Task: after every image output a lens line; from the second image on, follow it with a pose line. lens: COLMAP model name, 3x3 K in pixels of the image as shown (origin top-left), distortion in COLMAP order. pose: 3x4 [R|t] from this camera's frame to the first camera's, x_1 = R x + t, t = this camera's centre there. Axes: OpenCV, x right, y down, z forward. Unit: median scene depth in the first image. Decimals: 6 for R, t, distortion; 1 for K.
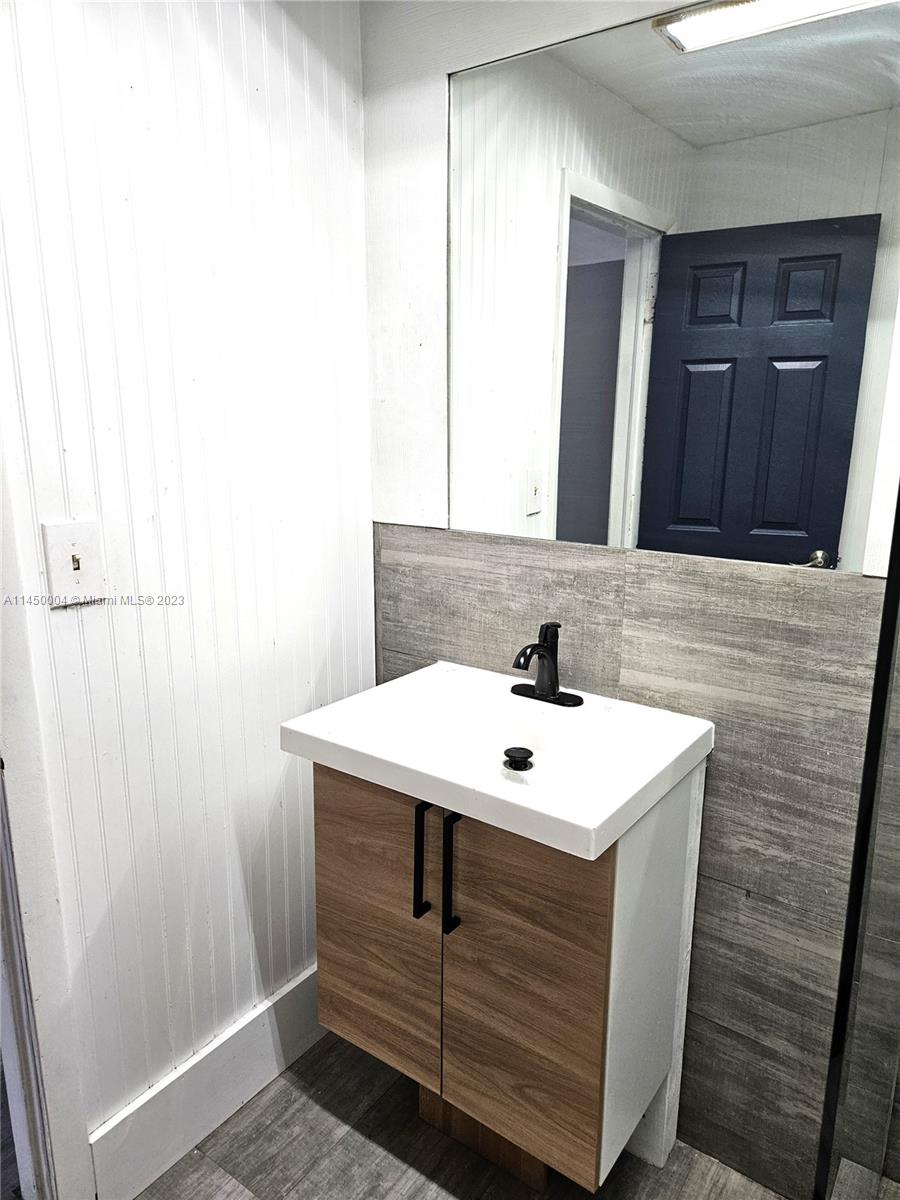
lens RADIAL K [[801.2, 0, 450.4], [0, 801.2, 602.0], [0, 0, 1]] dist [0.066877, -0.049352]
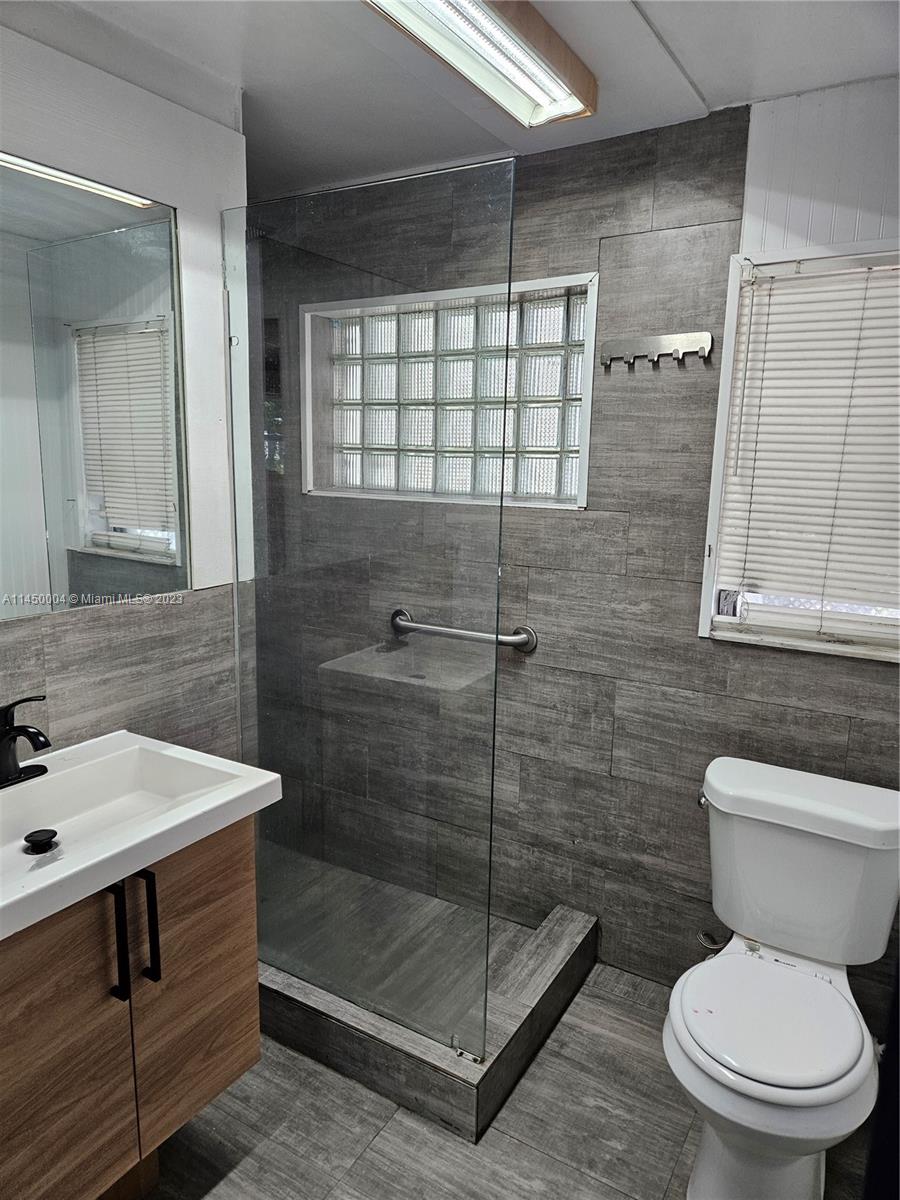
lens RADIAL K [[801.2, 0, 442.2], [0, 801.2, 600.8], [0, 0, 1]] dist [0.066877, -0.049352]
pose [[-0.074643, -0.184297, 0.980032, -0.938829], [0.208778, 0.958106, 0.196075, -0.193890], [-0.975110, 0.219245, -0.033039, 0.522572]]
